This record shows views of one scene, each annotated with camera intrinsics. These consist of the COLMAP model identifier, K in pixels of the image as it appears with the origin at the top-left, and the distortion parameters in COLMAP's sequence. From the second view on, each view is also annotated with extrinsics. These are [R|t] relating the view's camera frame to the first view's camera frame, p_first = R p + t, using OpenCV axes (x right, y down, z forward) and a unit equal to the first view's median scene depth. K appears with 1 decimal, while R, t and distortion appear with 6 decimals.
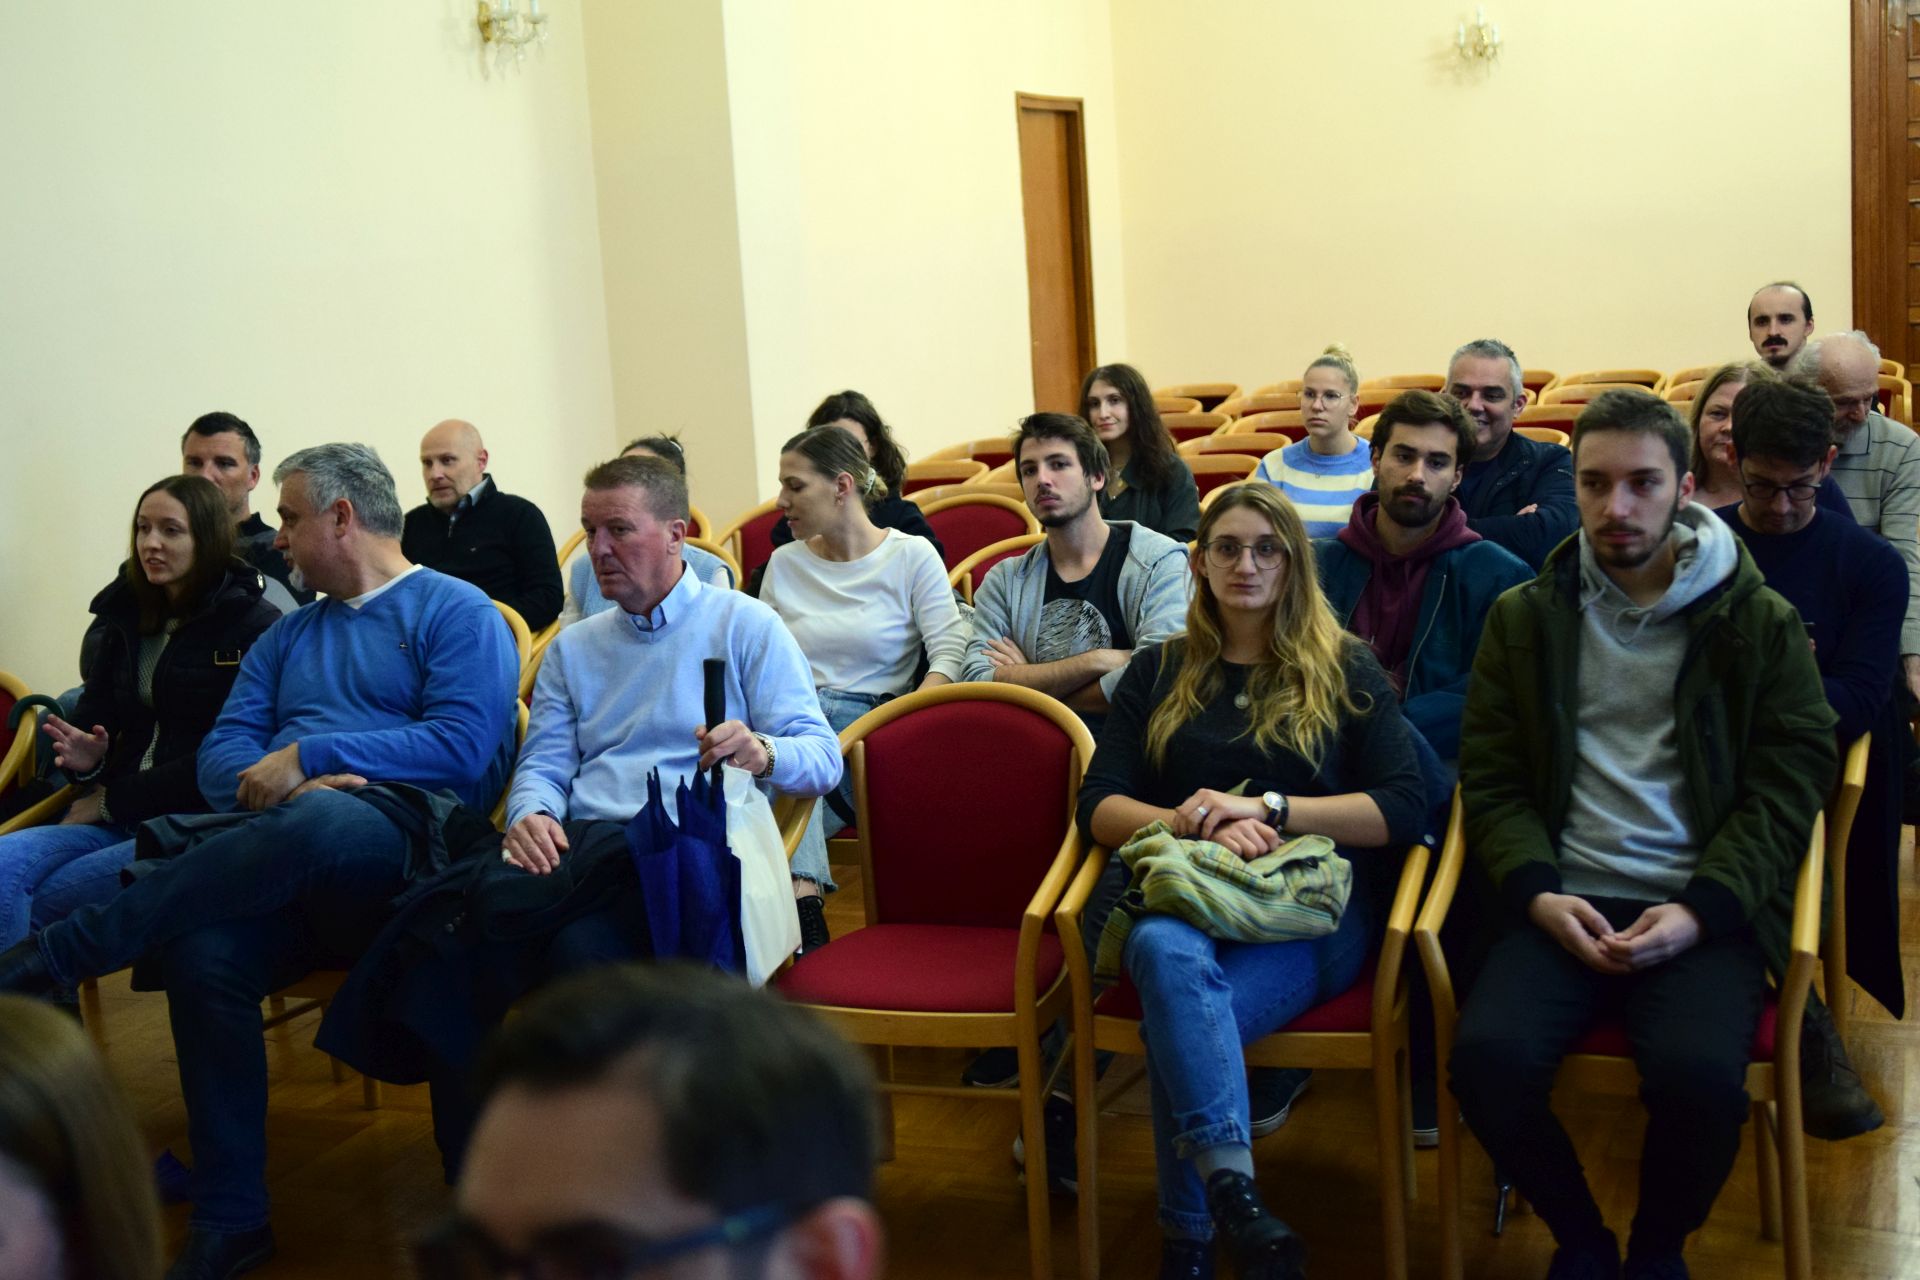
lens RADIAL K [[2203.7, 0, 960.1], [0, 2203.7, 636.0], [0, 0, 1]] dist [-0.115187, 0.000000]
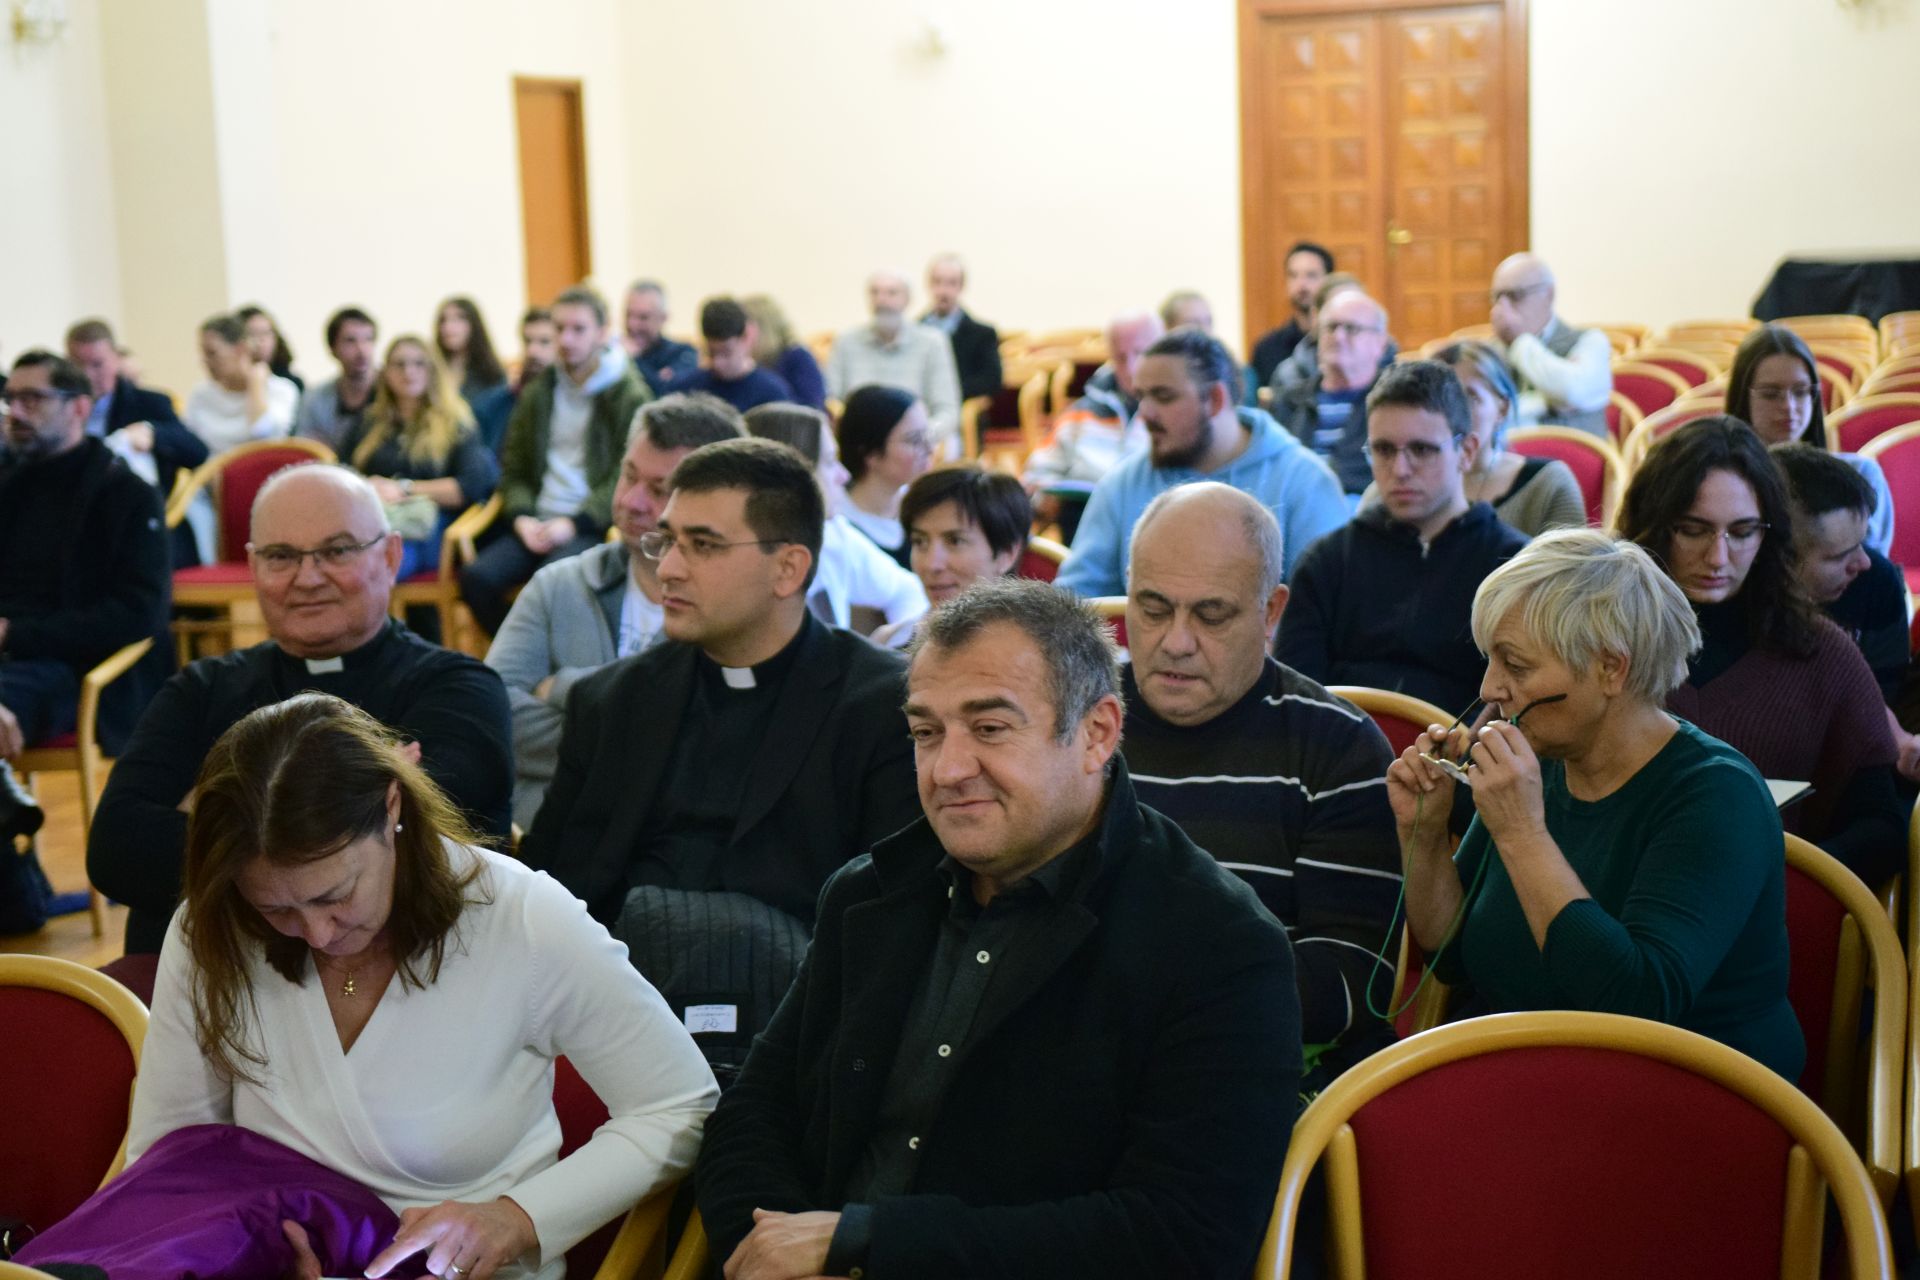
lens RADIAL K [[2741.3, 0, 961.0], [0, 2741.3, 642.8], [0, 0, 1]] dist [-0.003579, 0.000000]
pose [[0.993070, 0.021639, 0.115517, 0.342214], [-0.019116, 0.999555, -0.022902, 0.255297], [-0.115961, 0.020536, 0.993041, -1.481056]]
